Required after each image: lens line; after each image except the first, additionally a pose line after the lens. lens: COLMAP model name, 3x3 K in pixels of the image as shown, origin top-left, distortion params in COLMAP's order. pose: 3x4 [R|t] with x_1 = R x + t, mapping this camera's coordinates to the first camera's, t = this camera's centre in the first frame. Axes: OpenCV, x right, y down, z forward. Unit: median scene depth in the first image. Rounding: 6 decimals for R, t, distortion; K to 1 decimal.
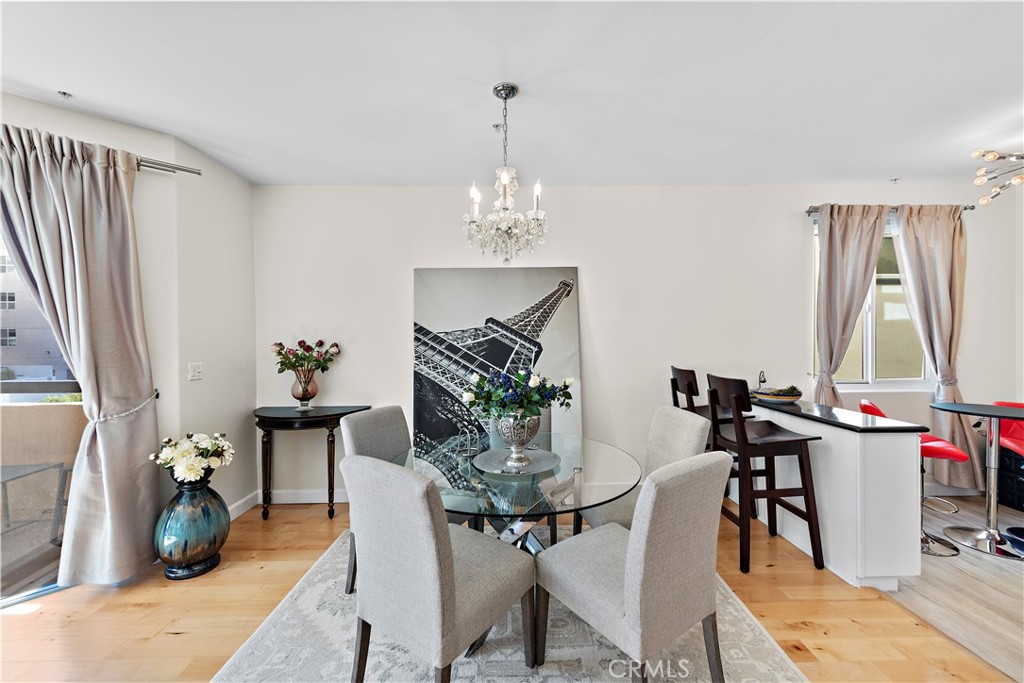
lens RADIAL K [[401.3, 0, 513.4], [0, 401.3, 340.9], [0, 0, 1]] dist [0.018404, -0.005402]
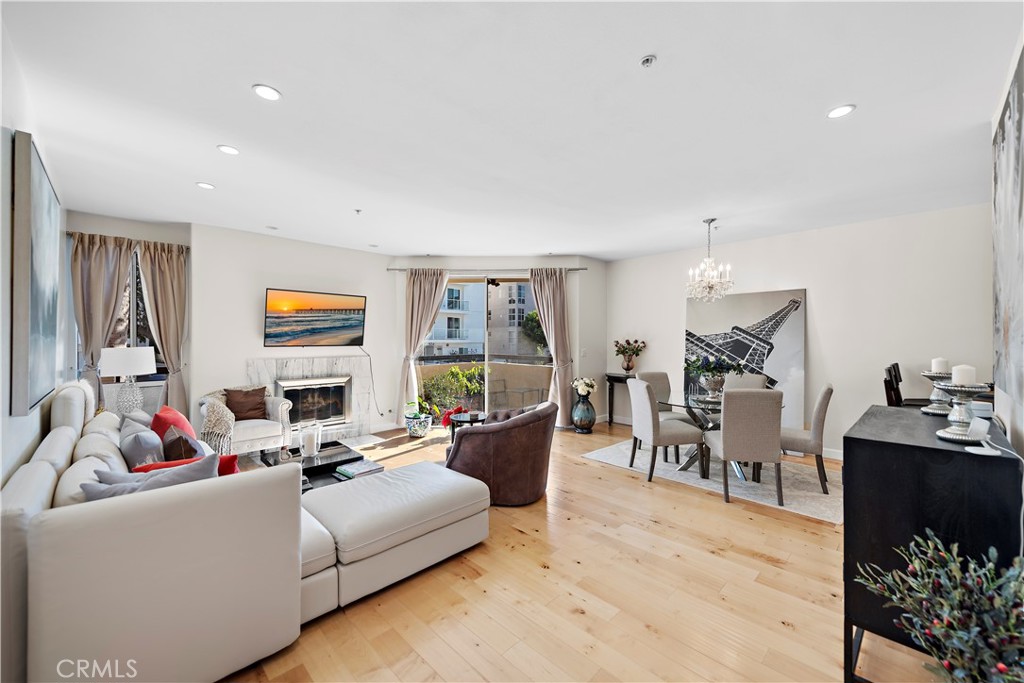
lens RADIAL K [[401.3, 0, 513.4], [0, 401.3, 340.9], [0, 0, 1]] dist [0.018404, -0.005402]
pose [[0.687507, 0.011446, -0.726087, 0.495133], [-0.012407, 0.999915, 0.004015, 0.003496], [0.726071, 0.006248, 0.687591, -0.714608]]
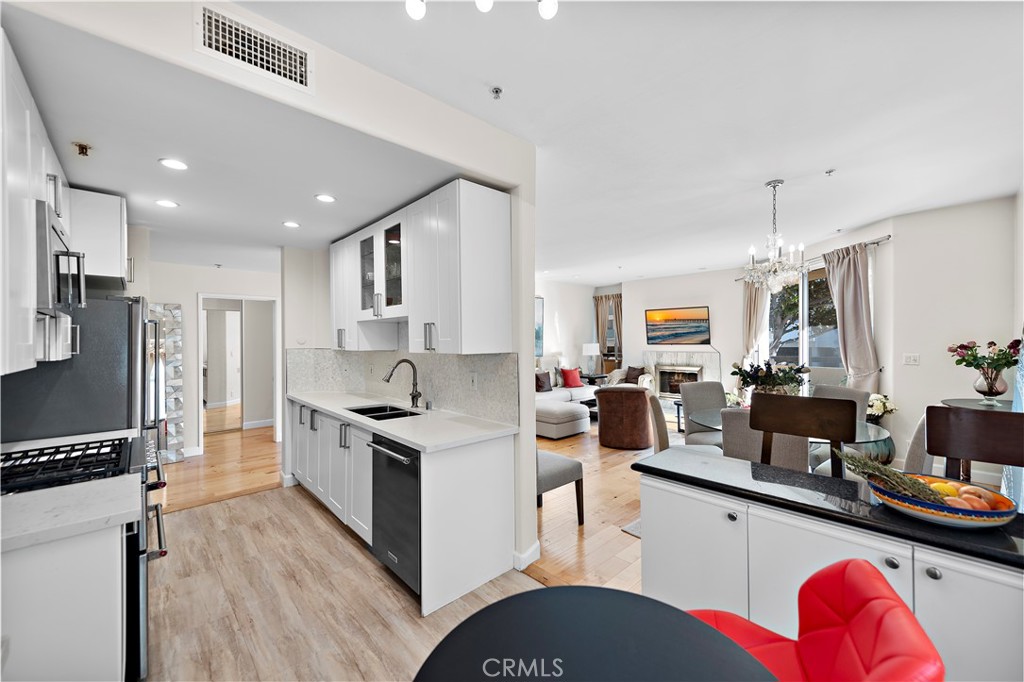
lens RADIAL K [[401.3, 0, 513.4], [0, 401.3, 340.4], [0, 0, 1]] dist [0.018404, -0.005402]
pose [[-0.741732, 0.016527, -0.670493, 1.107022], [0.008516, 0.999848, 0.015225, -0.026595], [0.670642, 0.005583, -0.741760, 0.919400]]
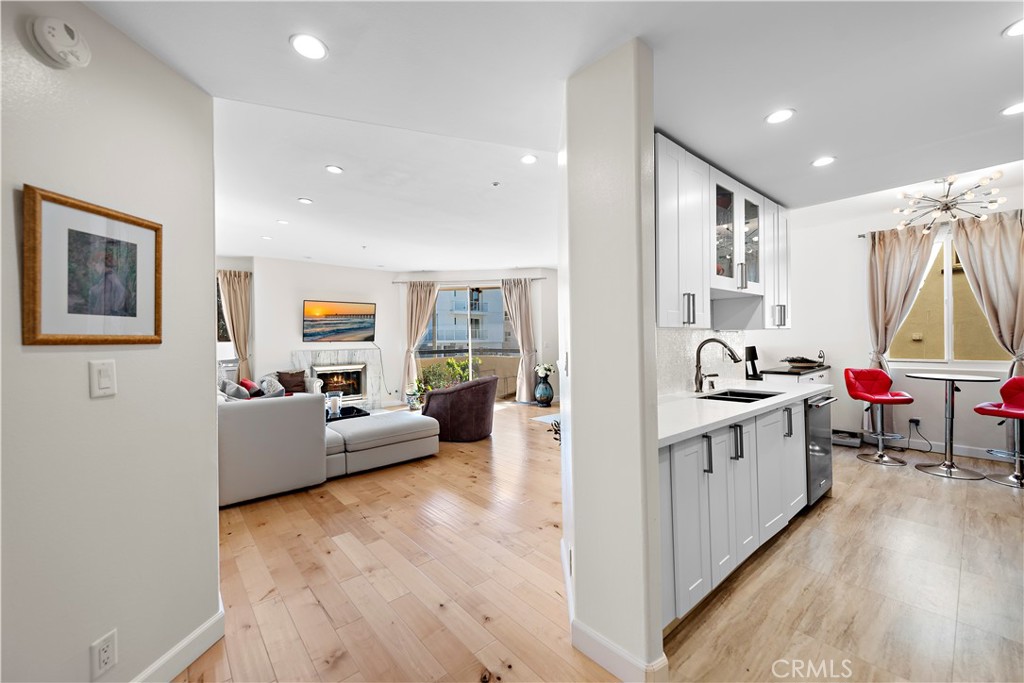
lens RADIAL K [[401.3, 0, 513.4], [0, 401.3, 340.9], [0, 0, 1]] dist [0.018404, -0.005402]
pose [[0.639047, 0.001145, -0.769167, 1.055282], [0.002732, 0.999989, 0.003758, 0.031289], [0.769163, -0.004503, 0.639037, -0.847923]]
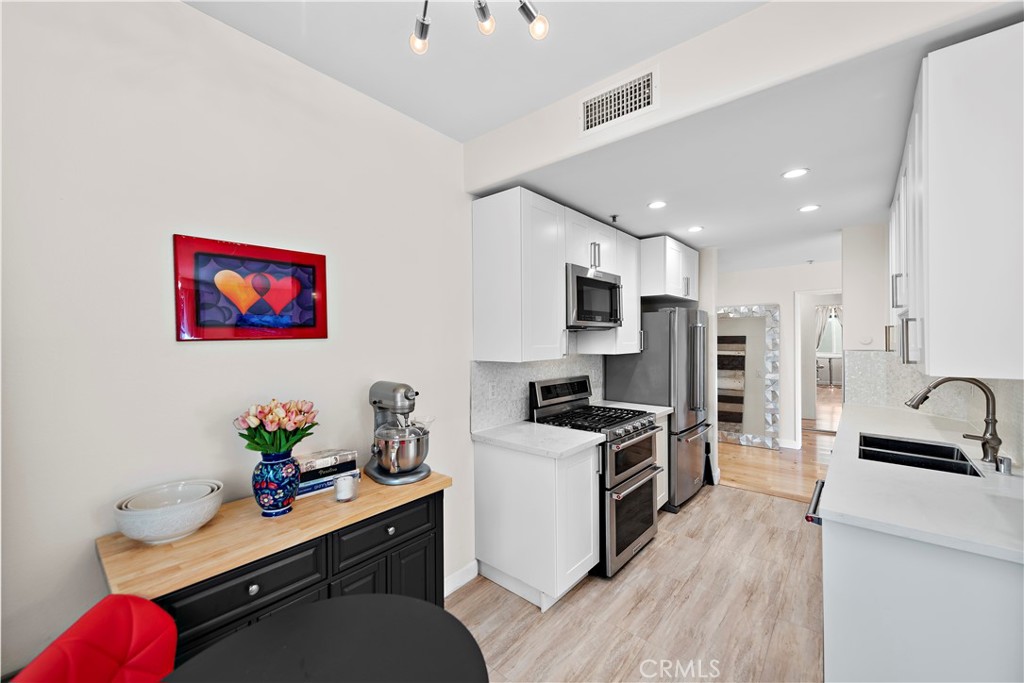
lens RADIAL K [[401.3, 0, 513.4], [0, 401.3, 340.9], [0, 0, 1]] dist [0.018404, -0.005402]
pose [[-0.751553, 0.013279, 0.659539, 0.755214], [0.023287, 0.999708, 0.006408, -0.037254], [-0.659262, 0.020175, -0.751643, 0.891261]]
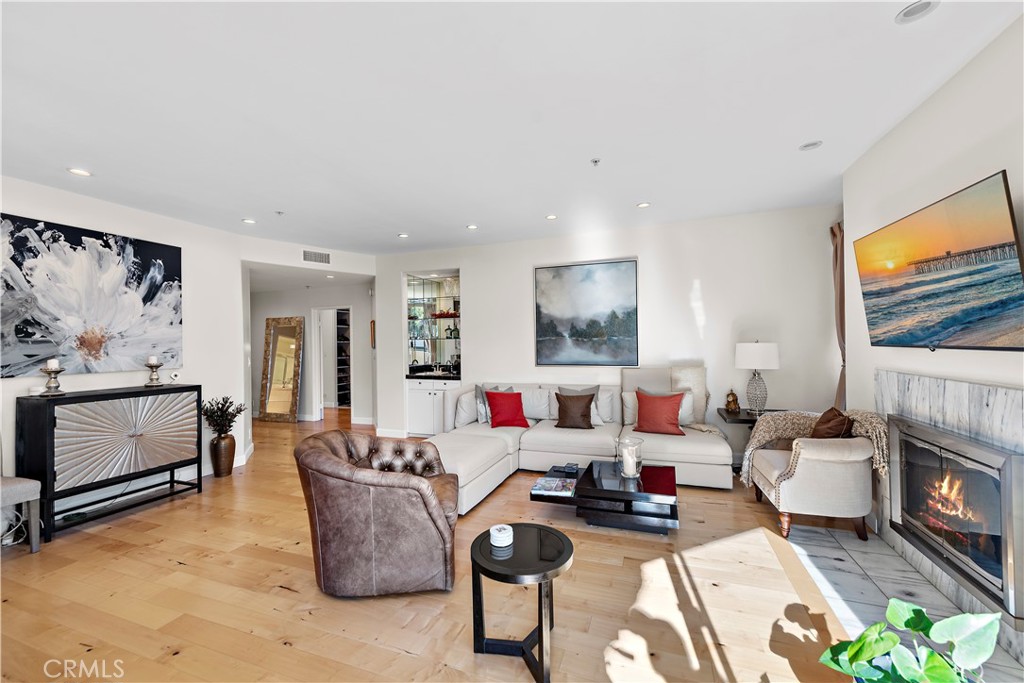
lens RADIAL K [[401.3, 0, 513.4], [0, 401.3, 340.9], [0, 0, 1]] dist [0.018404, -0.005402]
pose [[-0.932706, 0.023599, 0.359864, -0.808937], [0.027760, 0.999594, 0.006399, 0.005083], [-0.359567, 0.015958, -0.932983, 0.631369]]
